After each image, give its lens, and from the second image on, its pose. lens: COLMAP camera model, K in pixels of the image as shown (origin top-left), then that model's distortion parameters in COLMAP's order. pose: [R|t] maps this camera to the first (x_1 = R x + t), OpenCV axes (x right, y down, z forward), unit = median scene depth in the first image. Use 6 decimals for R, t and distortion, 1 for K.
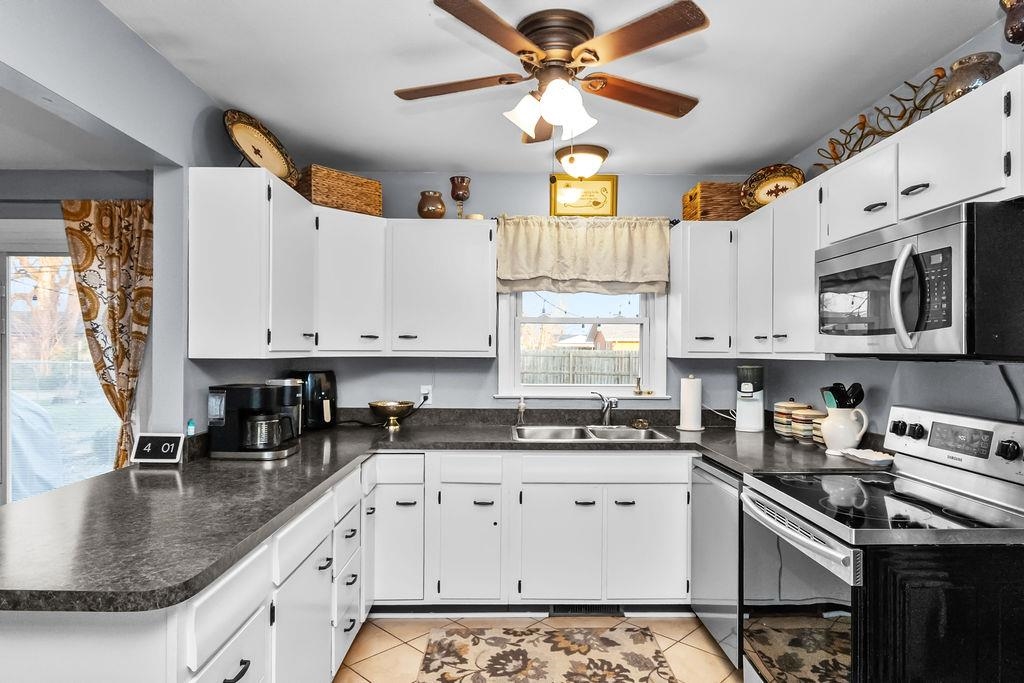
lens RADIAL K [[607.8, 0, 514.2], [0, 607.8, 348.0], [0, 0, 1]] dist [0.007536, 0.000911]
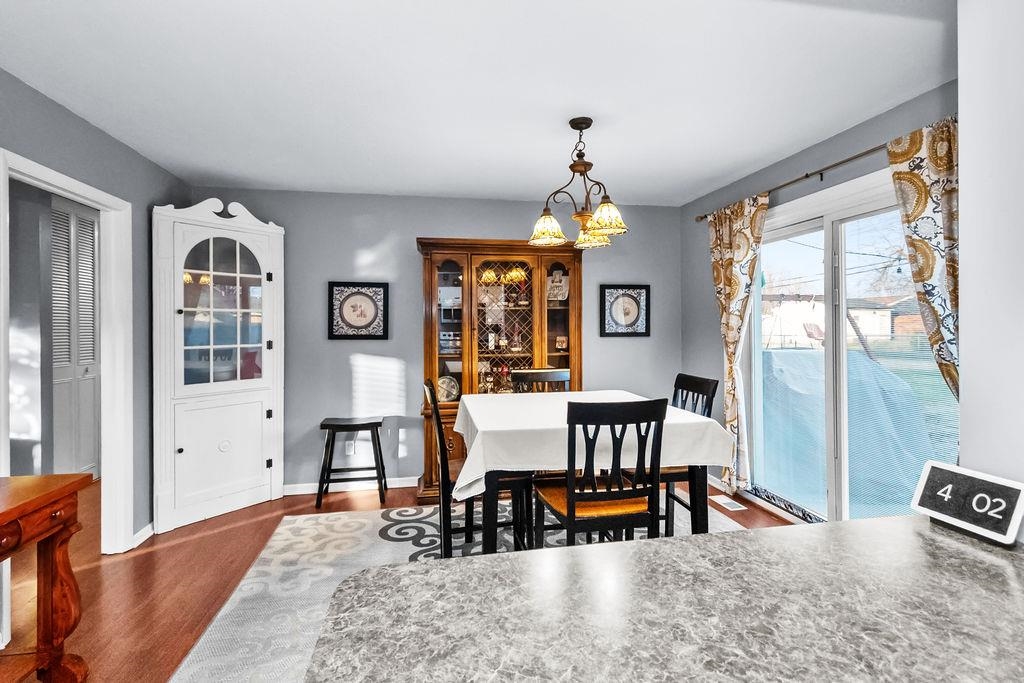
lens RADIAL K [[487.9, 0, 516.7], [0, 487.9, 333.7], [0, 0, 1]] dist [0.002333, -0.000163]
pose [[0.167912, -0.001175, -0.985801, -0.160143], [0.021438, 0.999767, 0.002460, 0.009701], [0.985569, -0.021547, 0.167898, 0.373769]]
